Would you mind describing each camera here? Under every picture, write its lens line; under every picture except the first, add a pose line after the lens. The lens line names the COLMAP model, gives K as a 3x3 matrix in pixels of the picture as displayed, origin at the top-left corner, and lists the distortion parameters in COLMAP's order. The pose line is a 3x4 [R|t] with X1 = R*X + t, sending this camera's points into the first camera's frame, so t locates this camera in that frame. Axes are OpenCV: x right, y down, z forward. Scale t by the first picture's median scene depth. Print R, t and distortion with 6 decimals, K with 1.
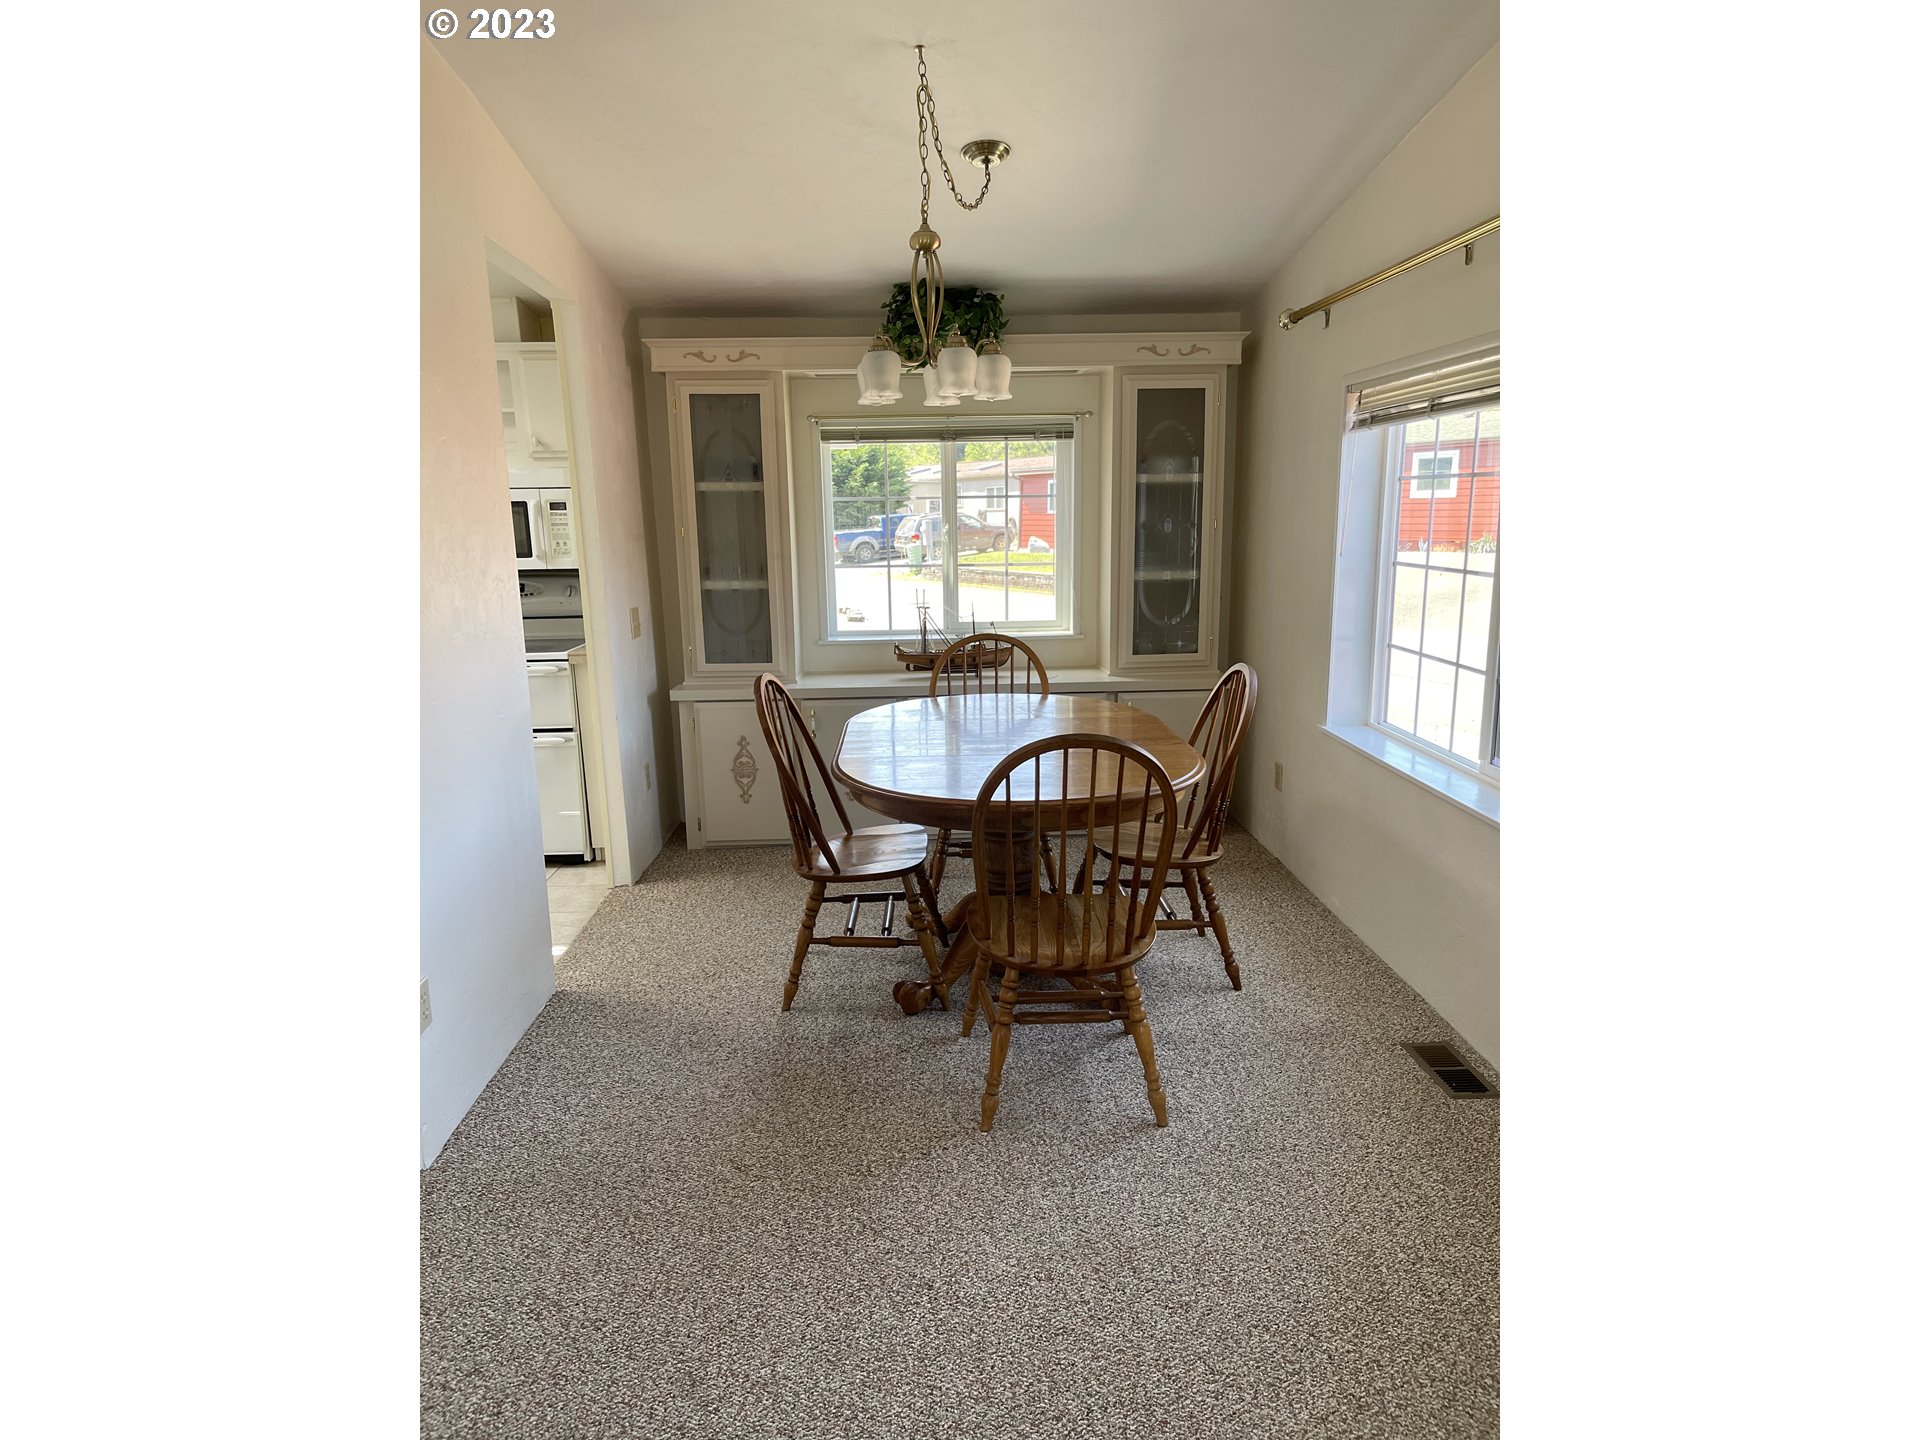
lens RADIAL K [[1098.6, 0, 960.0], [0, 1098.6, 720.0], [0, 0, 1]] dist [0.013519, -0.000424]
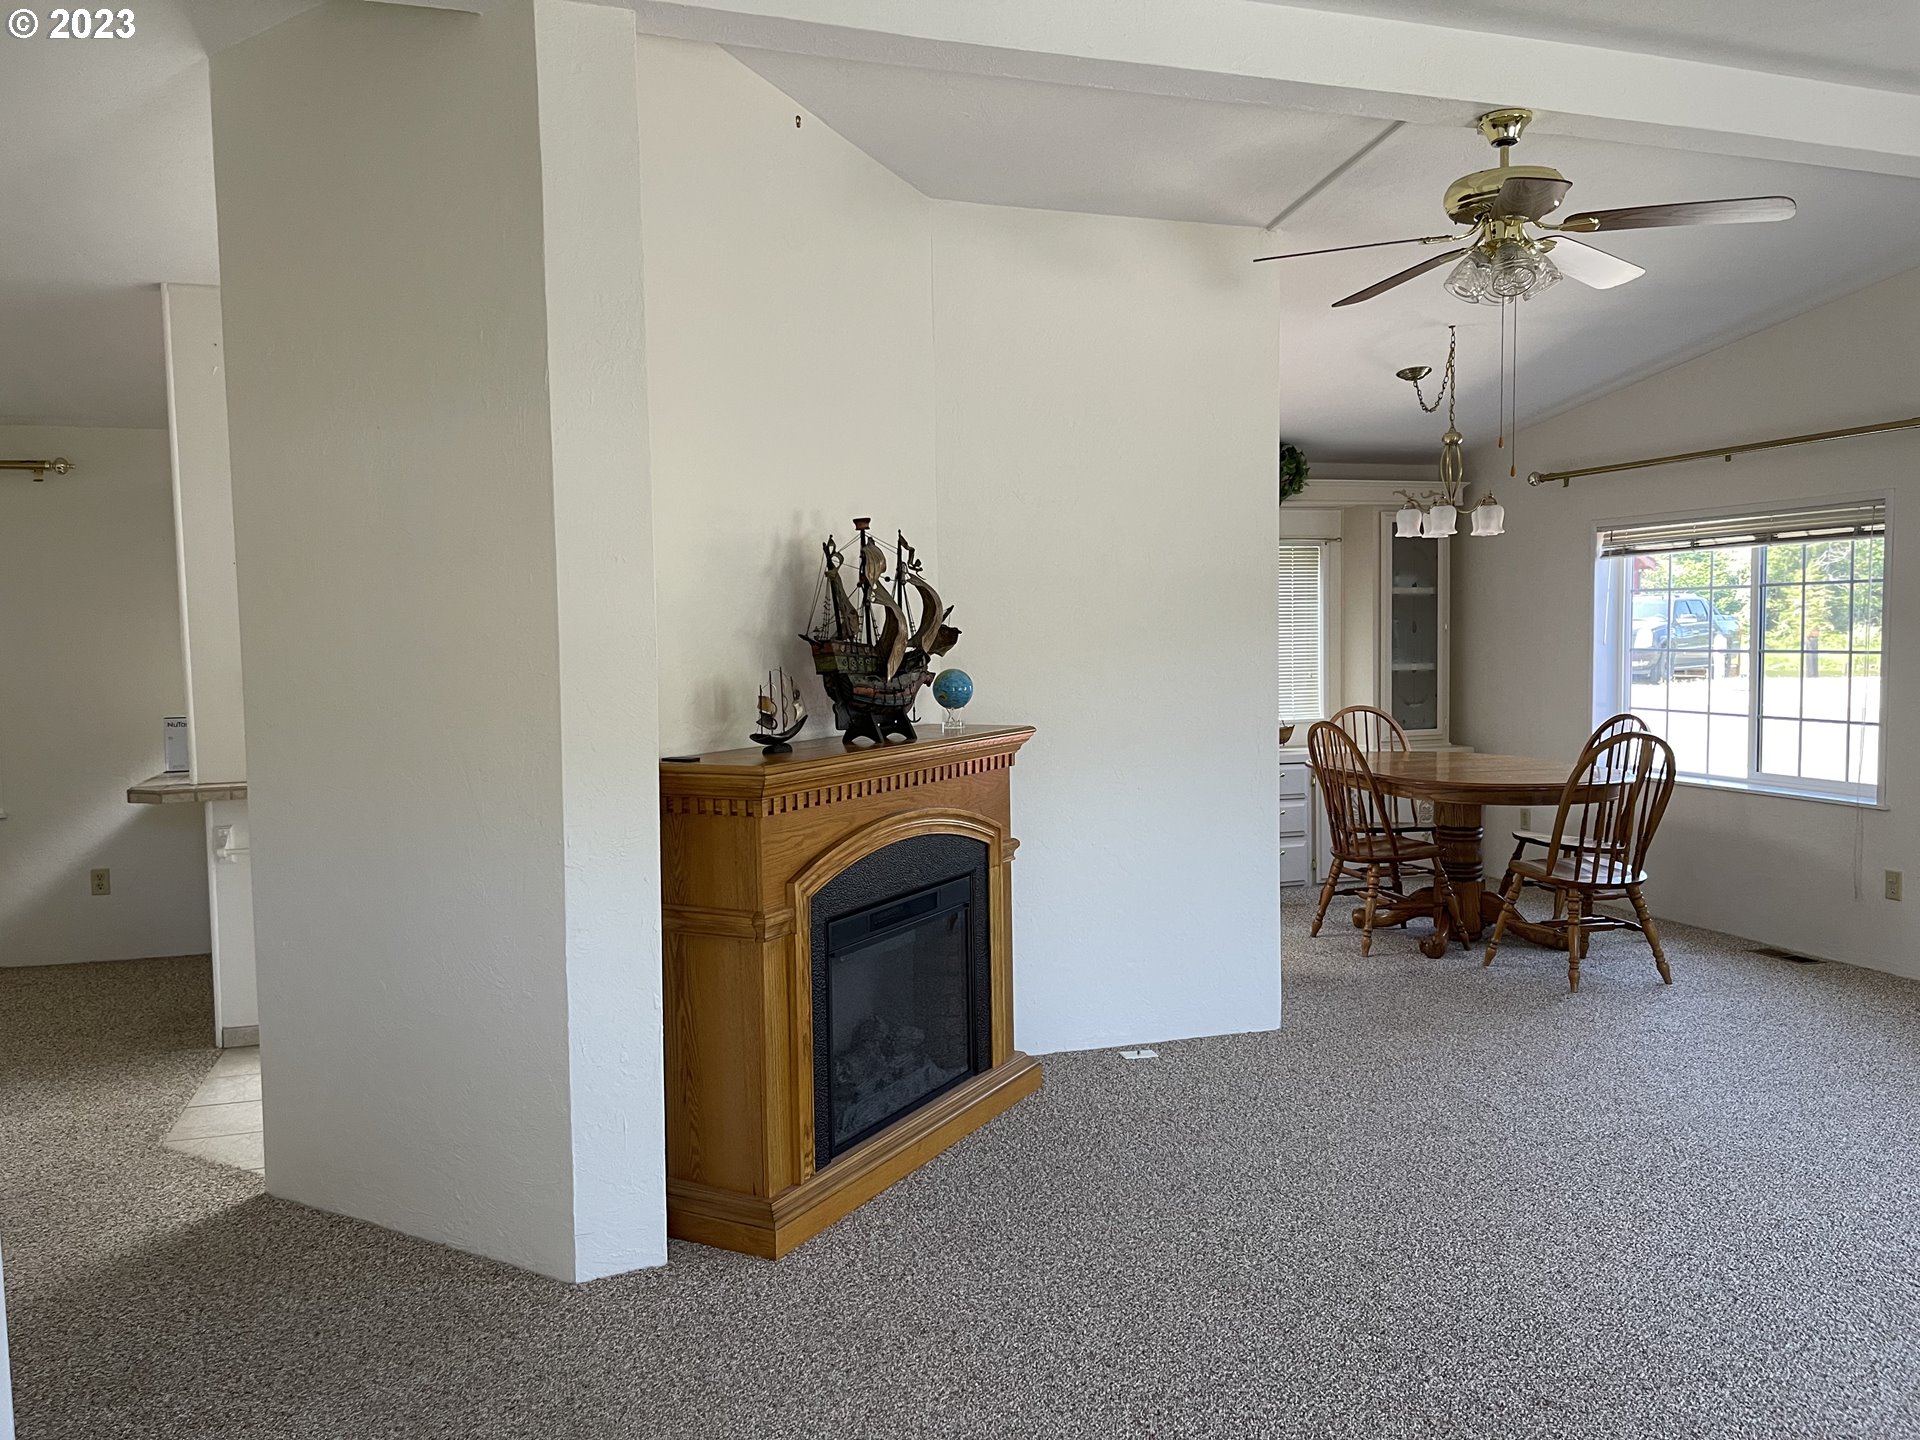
lens RADIAL K [[1474.4, 0, 974.4], [0, 1474.4, 718.1], [0, 0, 1]] dist [0.095339, -0.107083]
pose [[0.960741, -0.010423, 0.277252, -0.964403], [0.046542, 0.991188, -0.124015, 0.143346], [-0.273516, 0.132050, 0.952760, -0.596537]]
